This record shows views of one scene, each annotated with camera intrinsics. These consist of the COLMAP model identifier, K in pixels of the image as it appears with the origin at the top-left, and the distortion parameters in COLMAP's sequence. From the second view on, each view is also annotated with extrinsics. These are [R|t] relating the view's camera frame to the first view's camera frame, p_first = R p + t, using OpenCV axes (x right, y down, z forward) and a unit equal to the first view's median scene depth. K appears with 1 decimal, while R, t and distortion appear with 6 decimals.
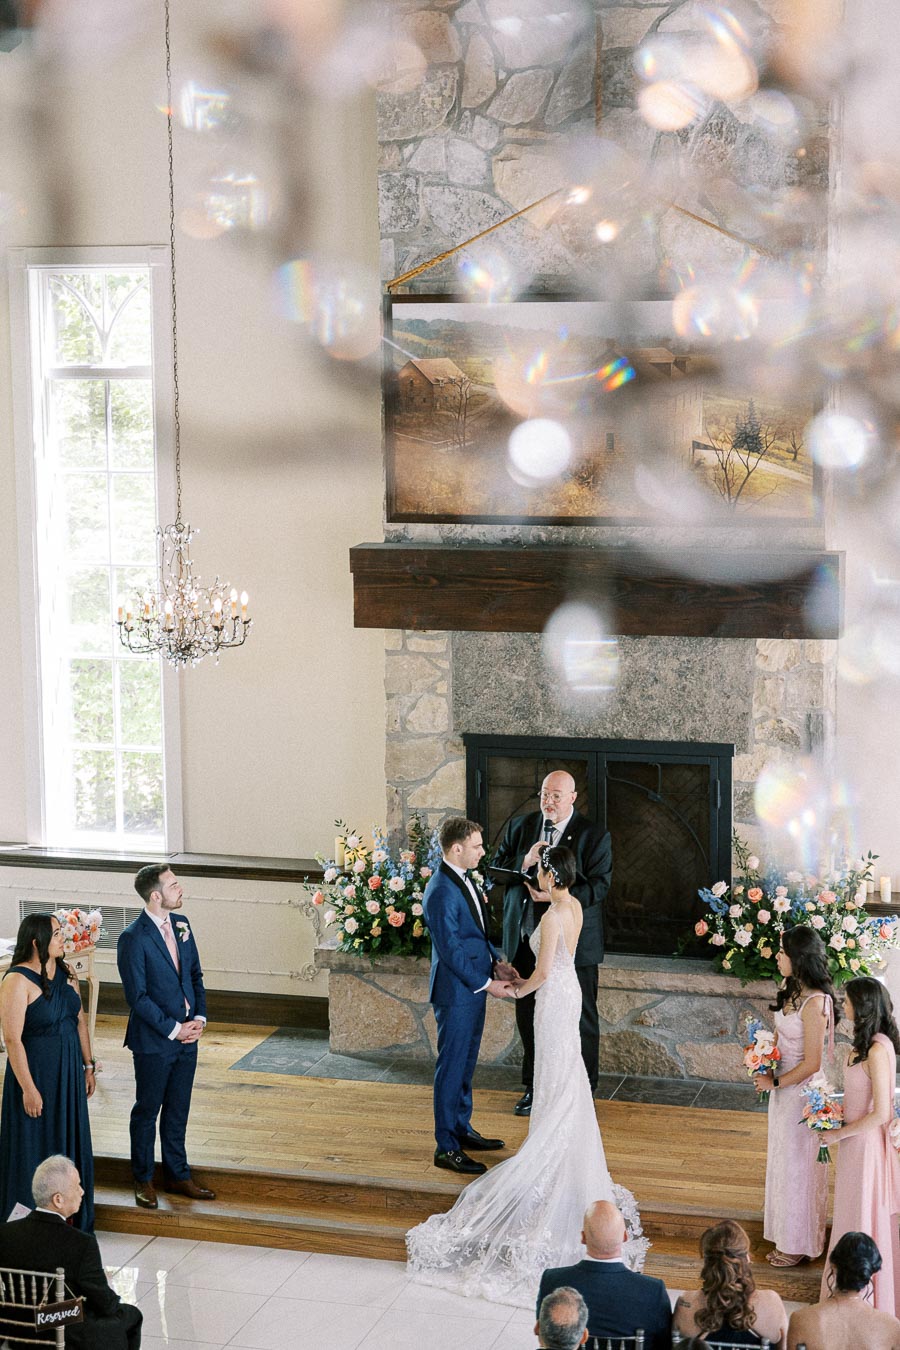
lens RADIAL K [[2691.6, 0, 427.5], [0, 2691.6, 669.4], [0, 0, 1]] dist [0.018876, 0.000000]
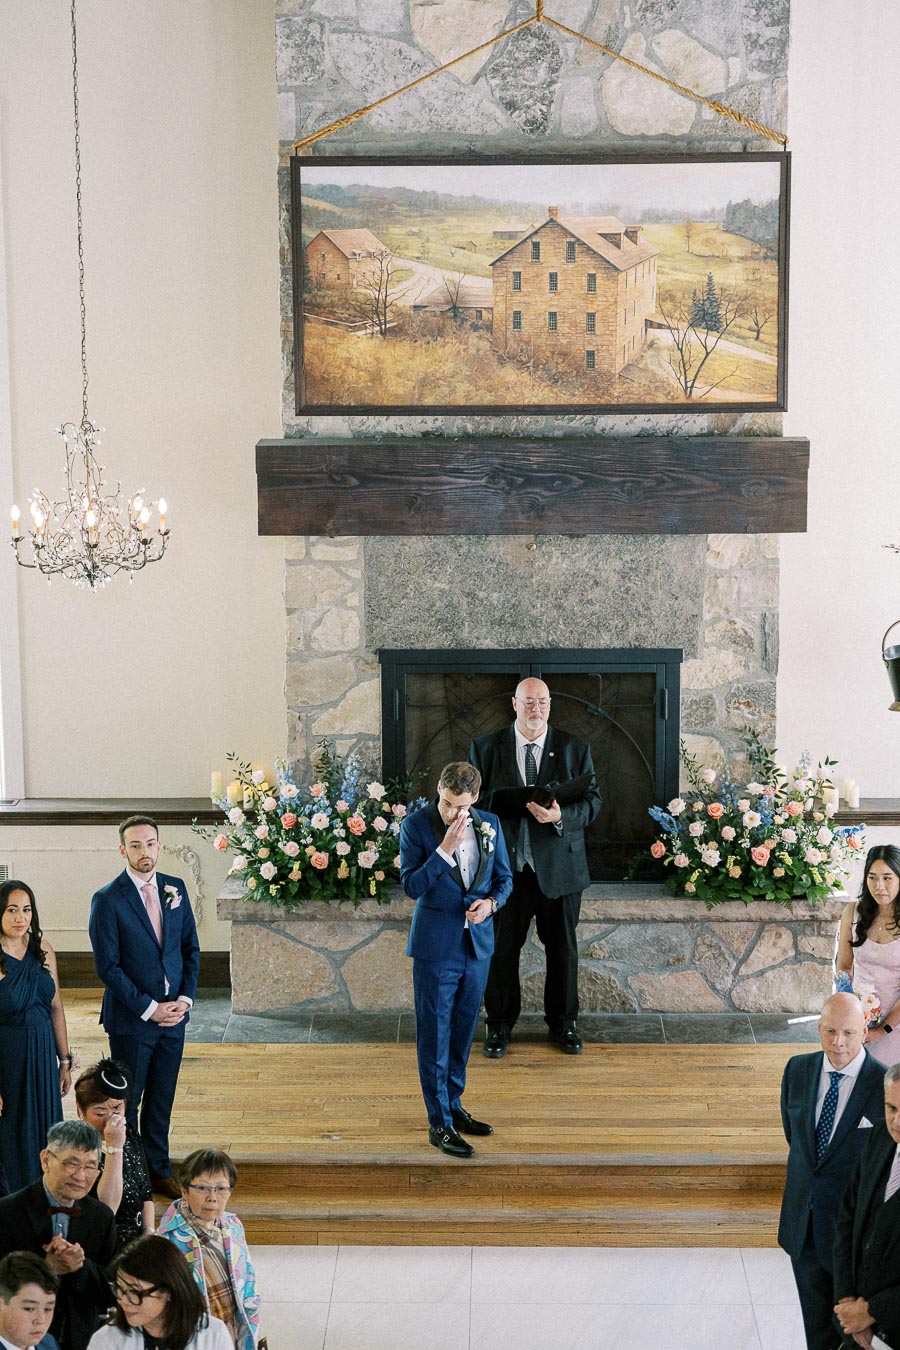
lens RADIAL K [[2691.6, 0, 455.4], [0, 2691.6, 669.4], [0, 0, 1]] dist [0.018876, 0.000000]
pose [[0.962152, -0.045027, 0.268768, -0.209308], [0.033841, 0.998363, 0.046111, -0.010478], [-0.270404, -0.035270, 0.962101, 0.132031]]
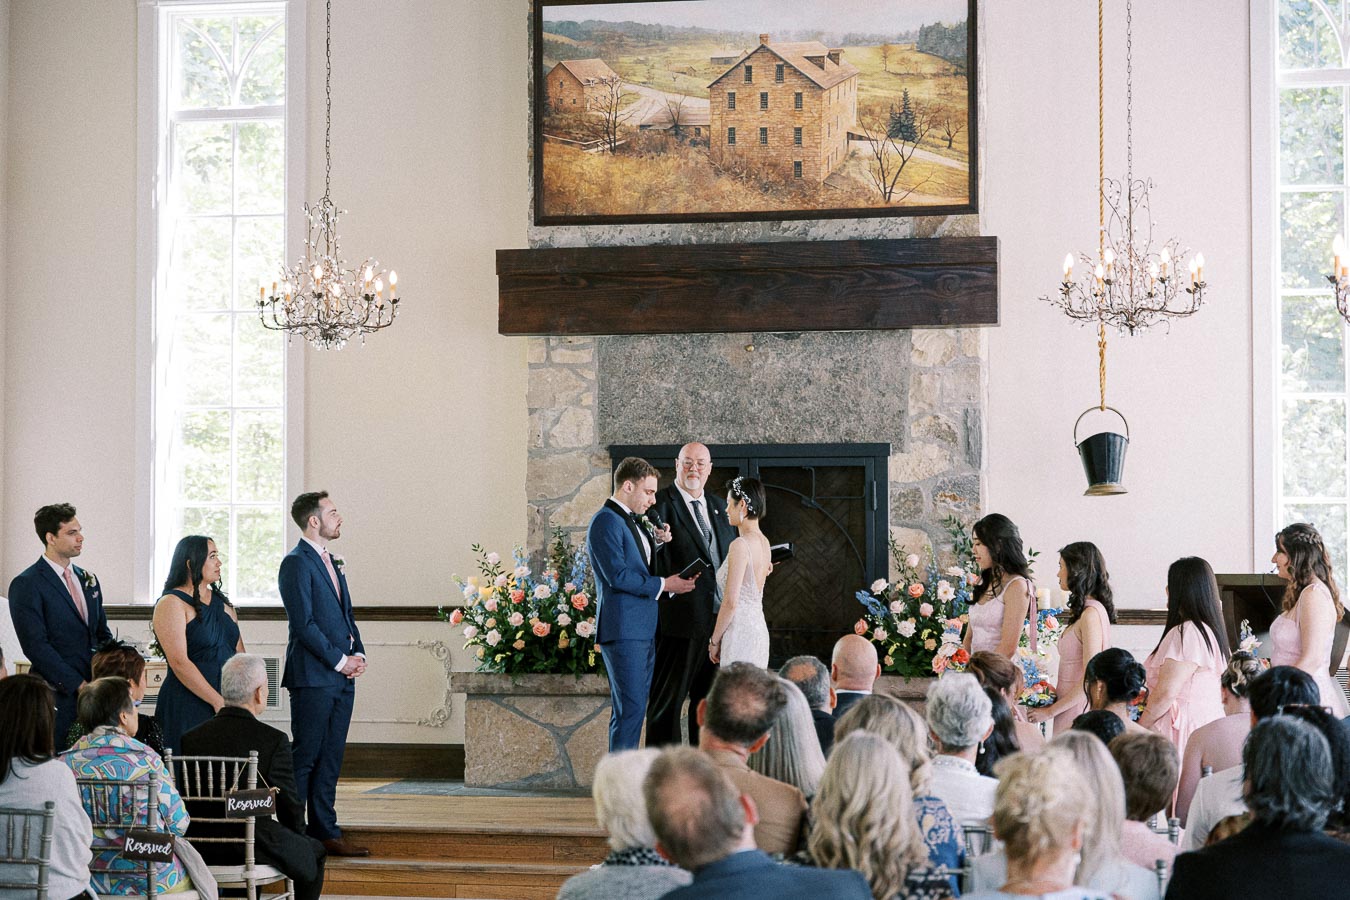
lens RADIAL K [[2691.6, 0, 680.6], [0, 2691.6, 445.2], [0, 0, 1]] dist [0.018876, 0.000000]
pose [[0.994608, 0.013909, 0.102773, -0.062631], [0.005006, 0.983373, -0.181528, 0.205667], [-0.103589, 0.181064, 0.978001, 0.049082]]
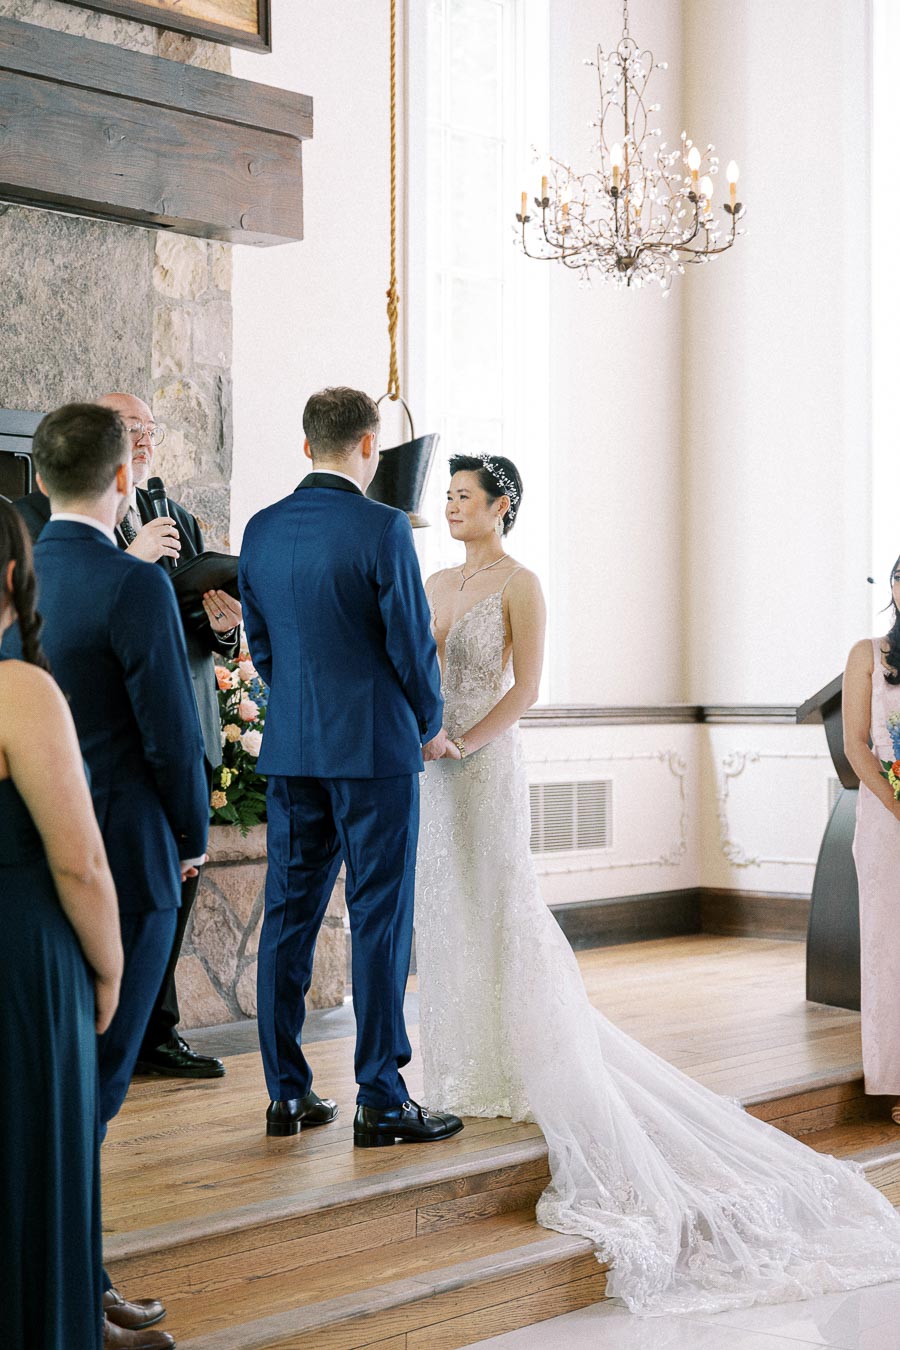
lens RADIAL K [[2691.6, 0, 463.0], [0, 2691.6, 676.2], [0, 0, 1]] dist [0.018876, 0.000000]
pose [[0.356943, 0.011885, 0.934050, -0.384441], [0.128079, 0.989853, -0.061539, 0.123225], [-0.925304, 0.141598, 0.351799, 0.743933]]
